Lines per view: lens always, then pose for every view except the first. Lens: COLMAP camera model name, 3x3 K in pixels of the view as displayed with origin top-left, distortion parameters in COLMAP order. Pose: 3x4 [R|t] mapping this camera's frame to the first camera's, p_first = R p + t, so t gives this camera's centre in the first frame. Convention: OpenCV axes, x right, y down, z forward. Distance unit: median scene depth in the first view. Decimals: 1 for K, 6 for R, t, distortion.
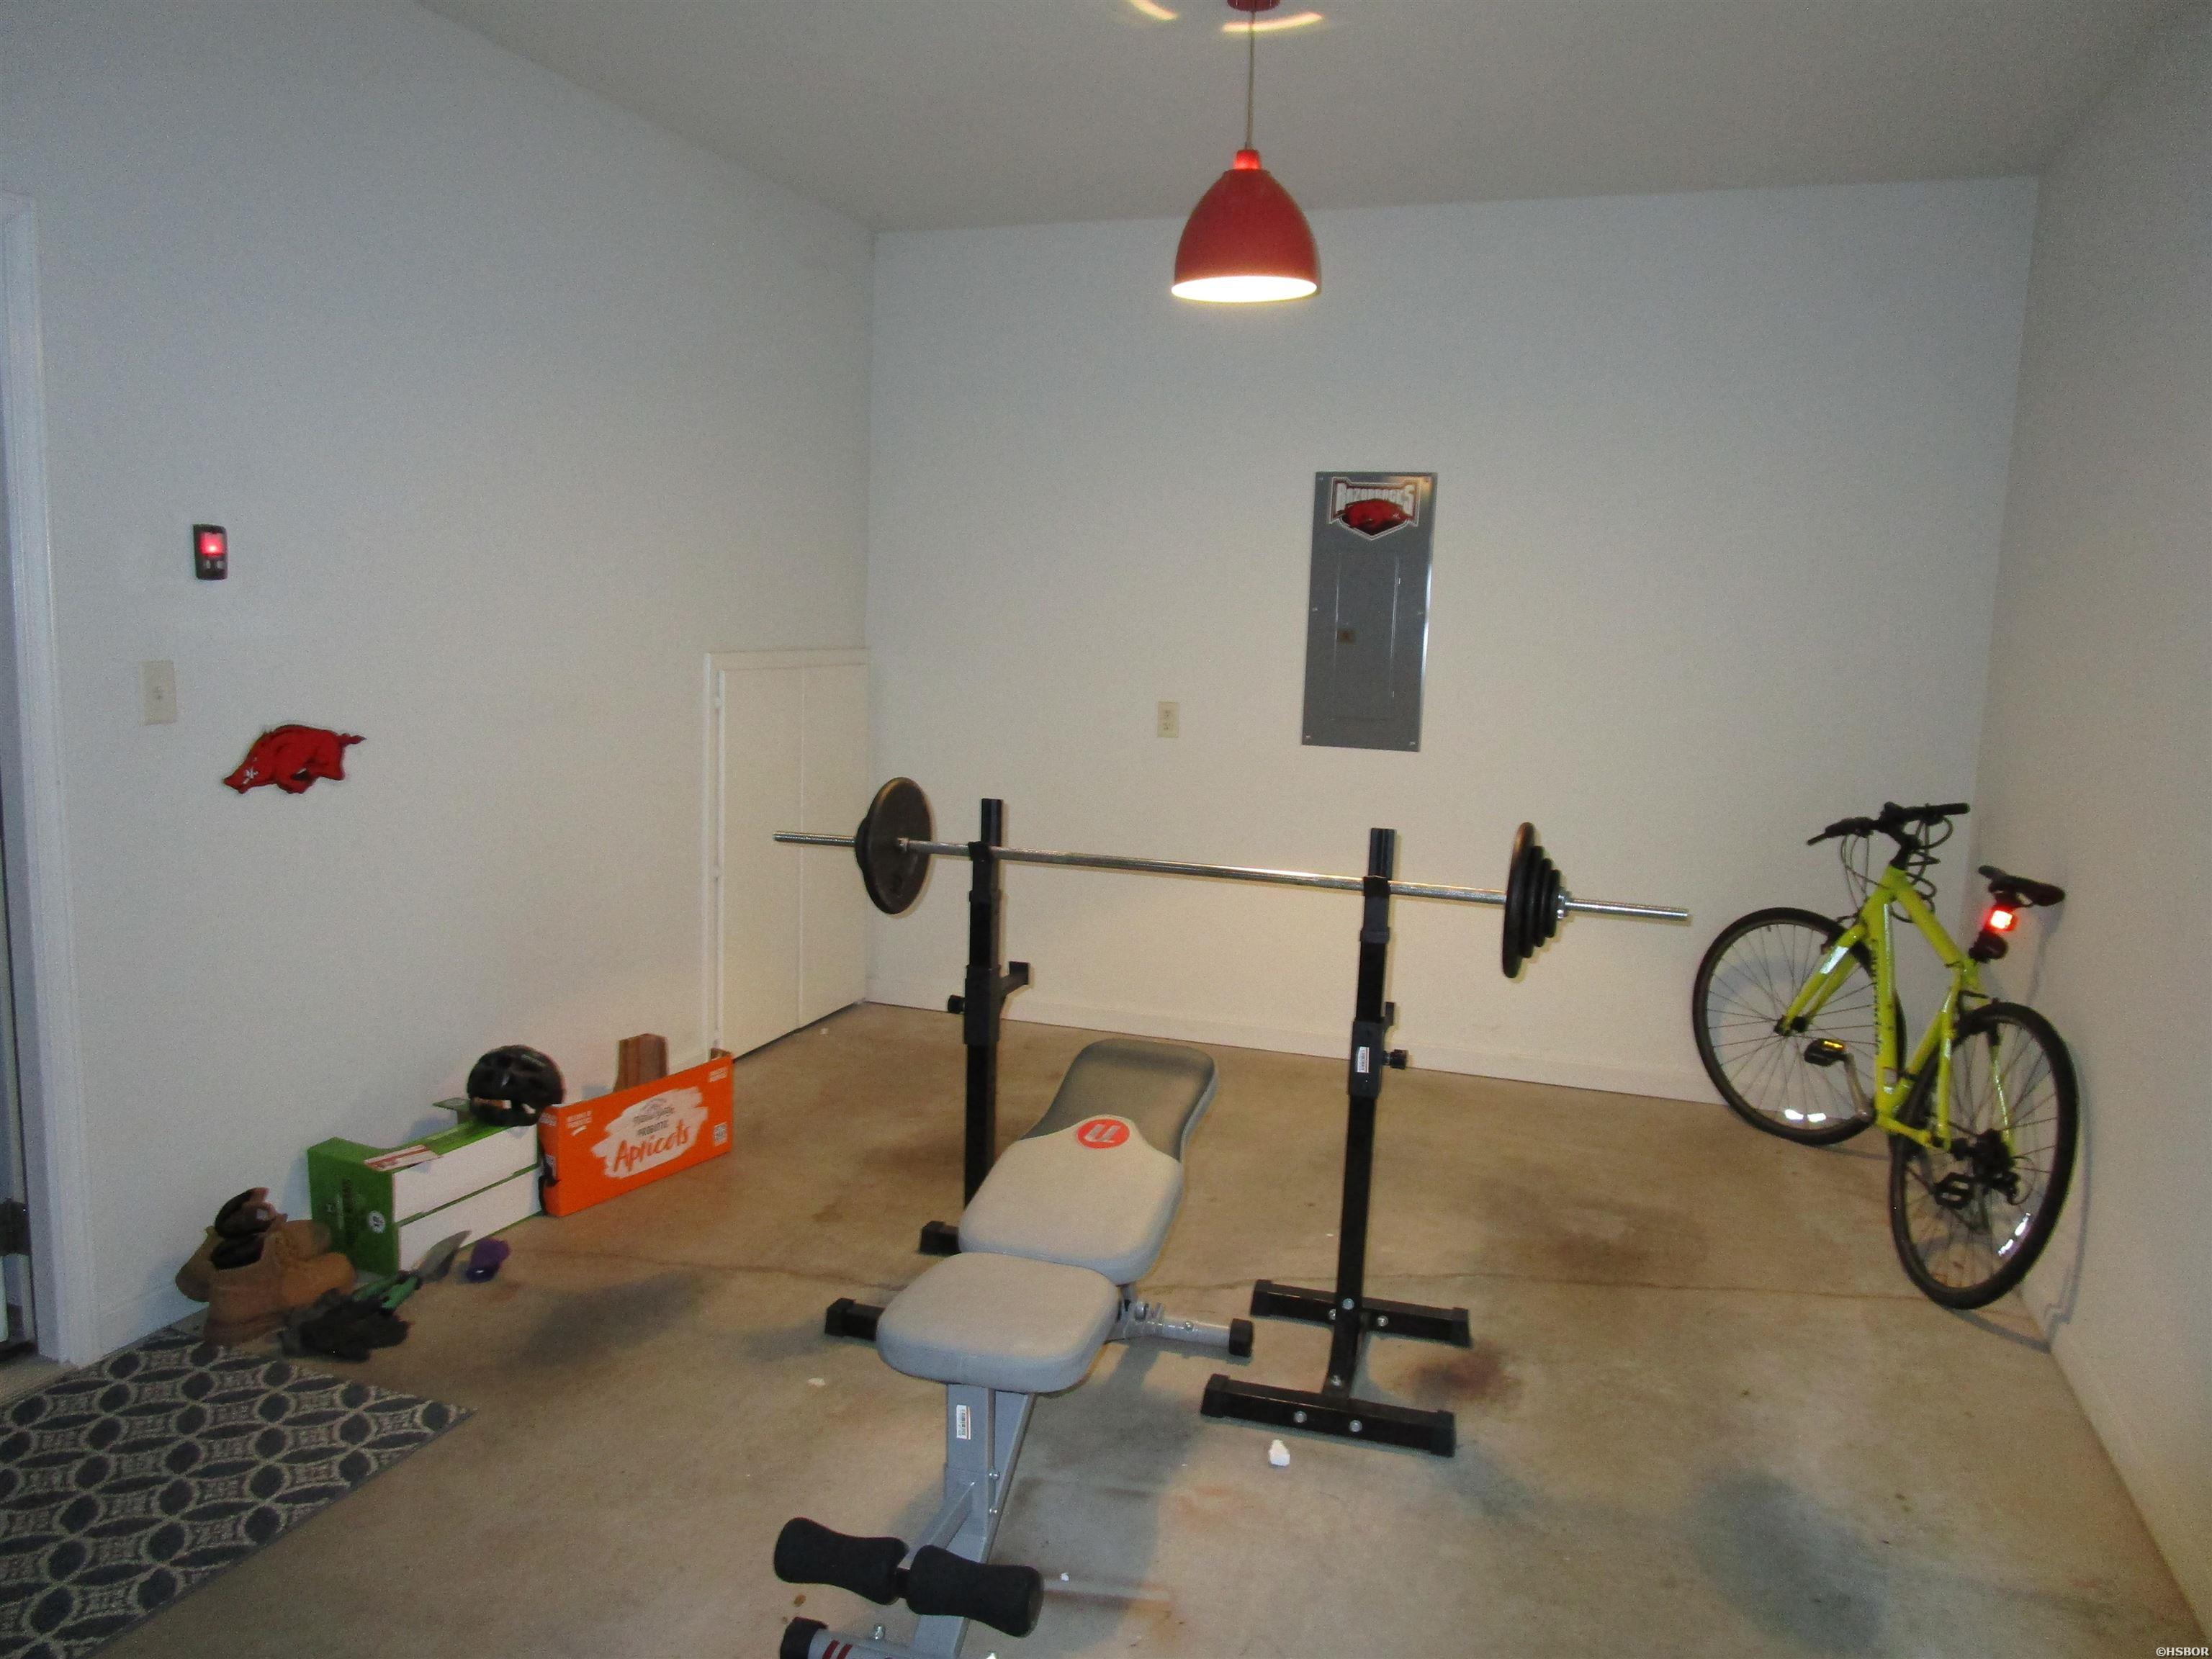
lens RADIAL K [[1564.1, 0, 1099.4], [0, 1564.1, 831.5], [0, 0, 1]] dist [-0.041001, 0.015861]
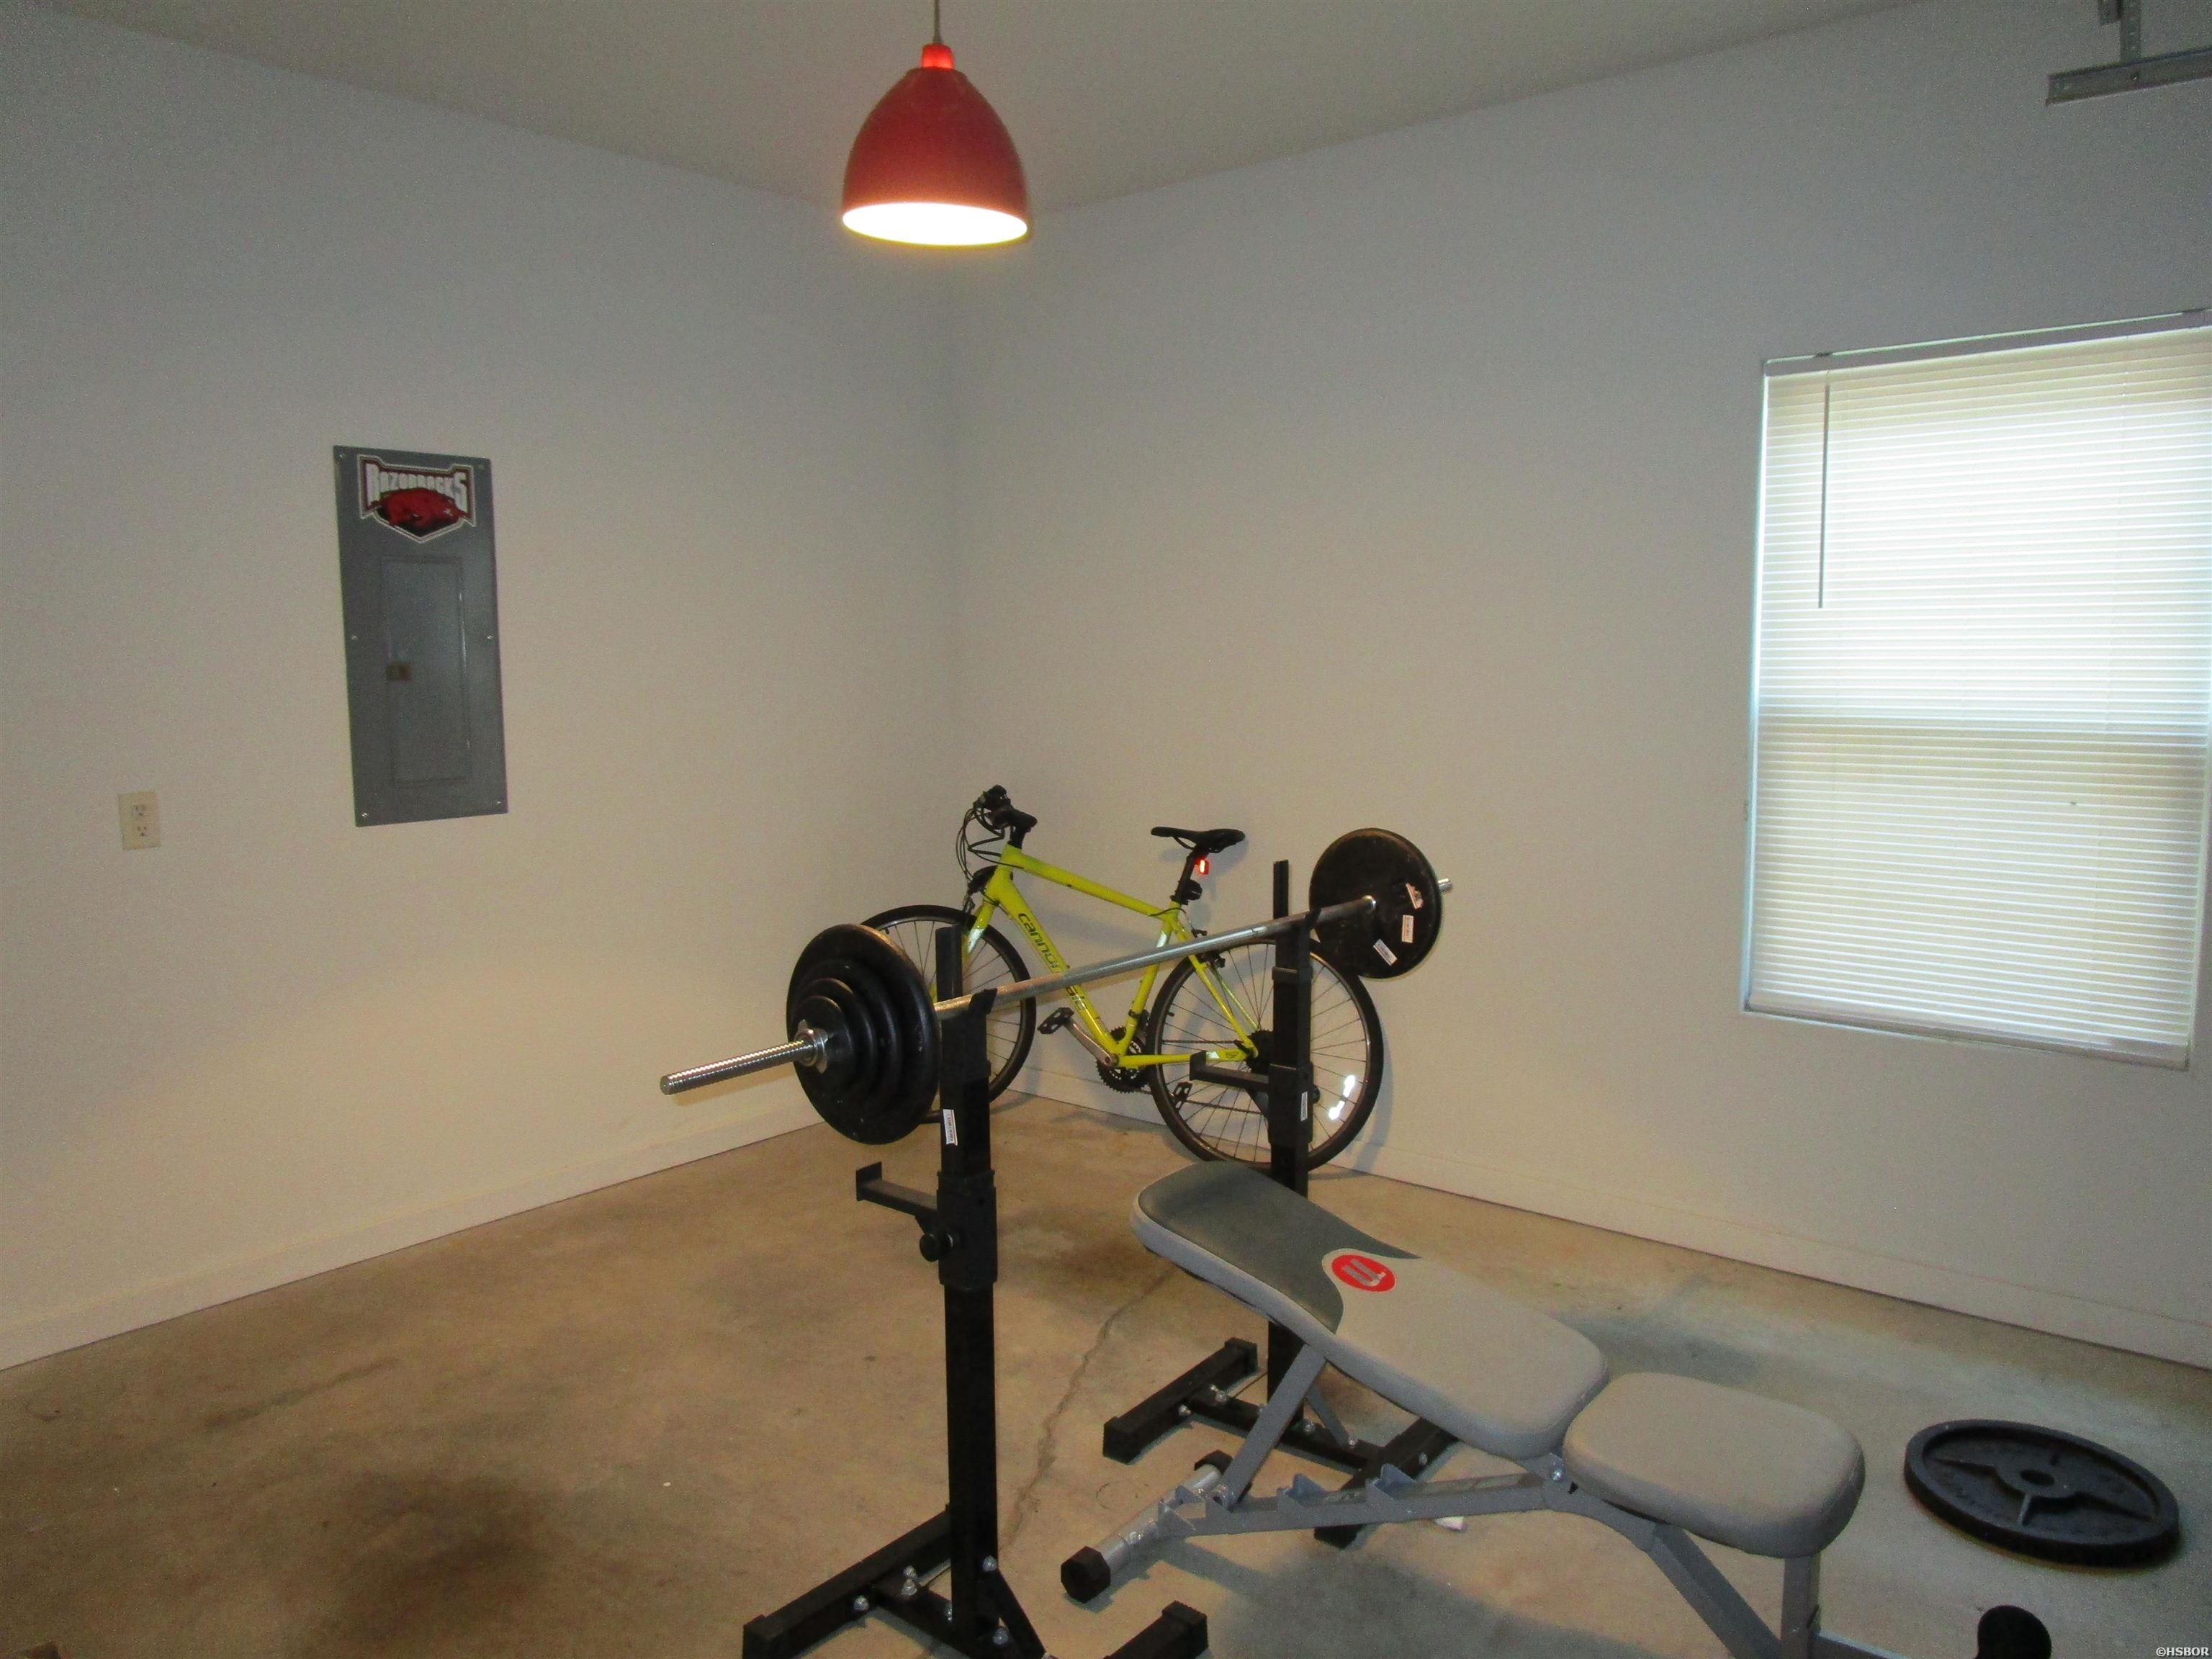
lens RADIAL K [[1564.1, 0, 1099.8], [0, 1564.1, 828.9], [0, 0, 1]] dist [-0.041001, 0.015861]
pose [[0.368865, -0.144614, 0.918164, -0.409788], [0.154384, 0.983633, 0.092903, -0.070266], [-0.916572, 0.107481, 0.385154, 0.428094]]
